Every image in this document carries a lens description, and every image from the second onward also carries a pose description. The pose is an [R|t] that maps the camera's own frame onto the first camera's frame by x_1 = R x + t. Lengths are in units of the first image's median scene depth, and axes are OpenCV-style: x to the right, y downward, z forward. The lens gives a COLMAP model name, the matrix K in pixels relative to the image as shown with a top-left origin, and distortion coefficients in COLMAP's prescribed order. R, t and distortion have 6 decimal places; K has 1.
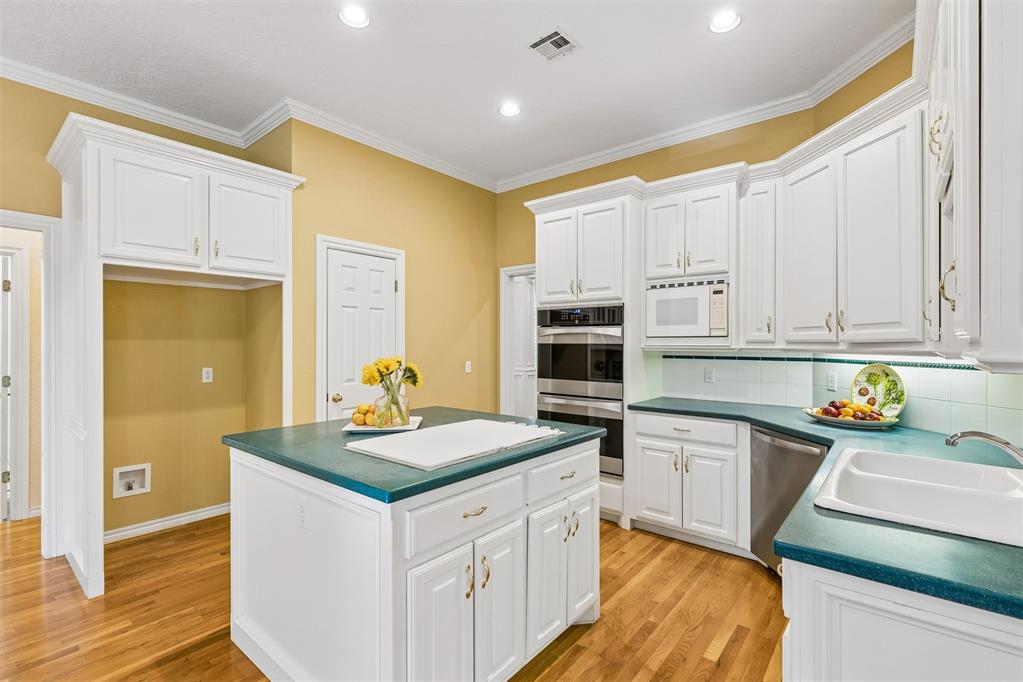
lens RADIAL K [[462.9, 0, 512.9], [0, 462.9, 339.4], [0, 0, 1]] dist [0.005257, 0.000264]
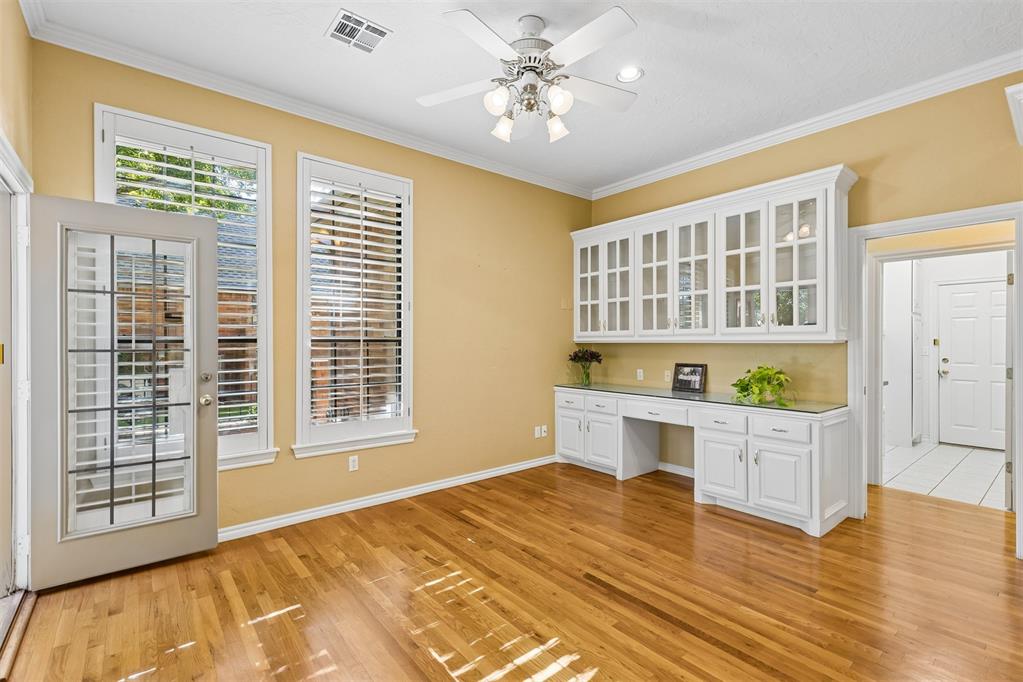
lens RADIAL K [[462.9, 0, 512.9], [0, 462.9, 339.4], [0, 0, 1]] dist [0.005257, 0.000264]
pose [[-0.185523, -0.002595, -0.982636, 0.135485], [0.006574, 0.999971, -0.003882, 0.015833], [0.982618, -0.007180, -0.185501, 0.151632]]
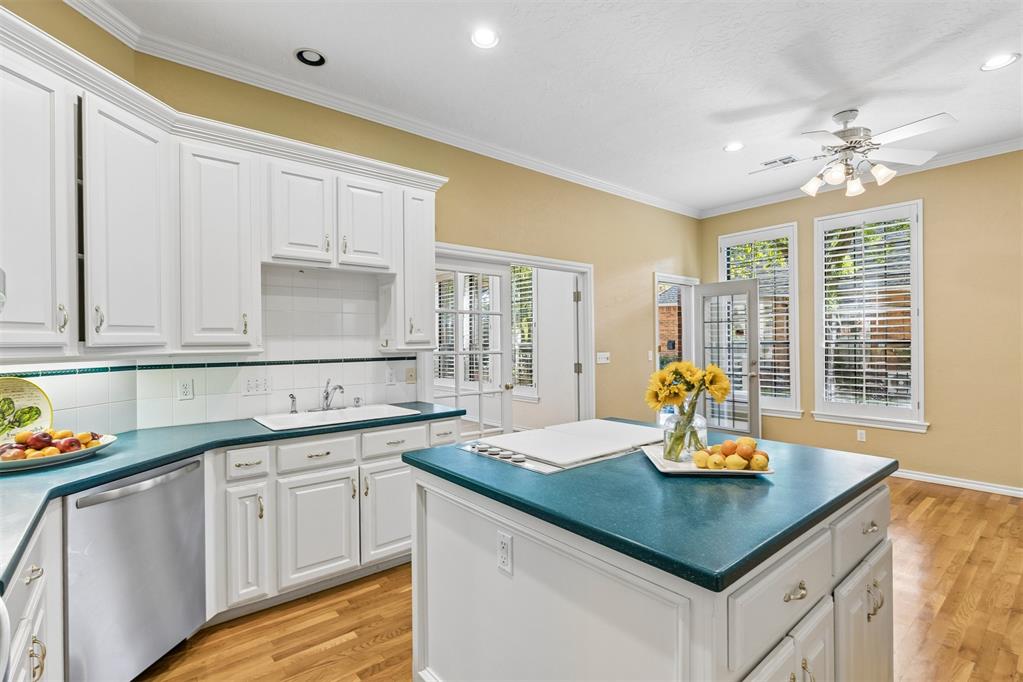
lens RADIAL K [[470.2, 0, 511.5], [0, 470.2, 341.0], [0, 0, 1]] dist [0.000186, -0.000096]
pose [[-0.981719, 0.011286, 0.189999, -0.107764], [0.010091, 0.999923, -0.007258, 0.004302], [-0.190066, -0.005208, -0.981757, 1.360717]]
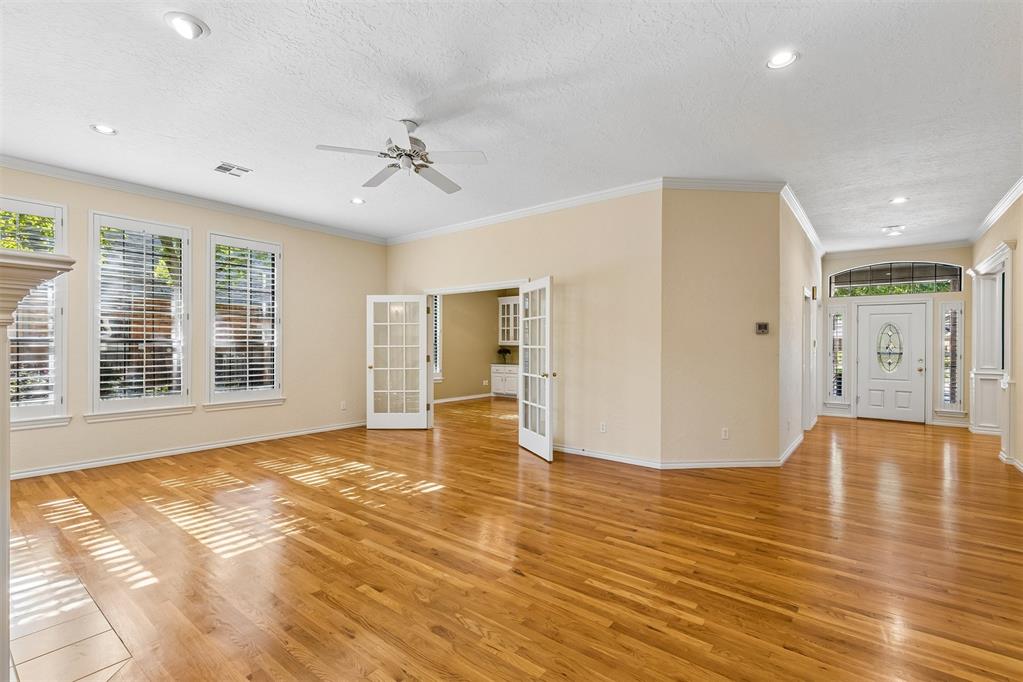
lens RADIAL K [[460.2, 0, 511.5], [0, 460.2, 341.0], [0, 0, 1]] dist [0.004897, 0.000270]
pose [[0.026089, -0.010303, -0.999607, 2.391813], [0.000524, 0.999947, -0.010293, 0.026185], [0.999659, -0.000256, 0.026093, 0.058506]]
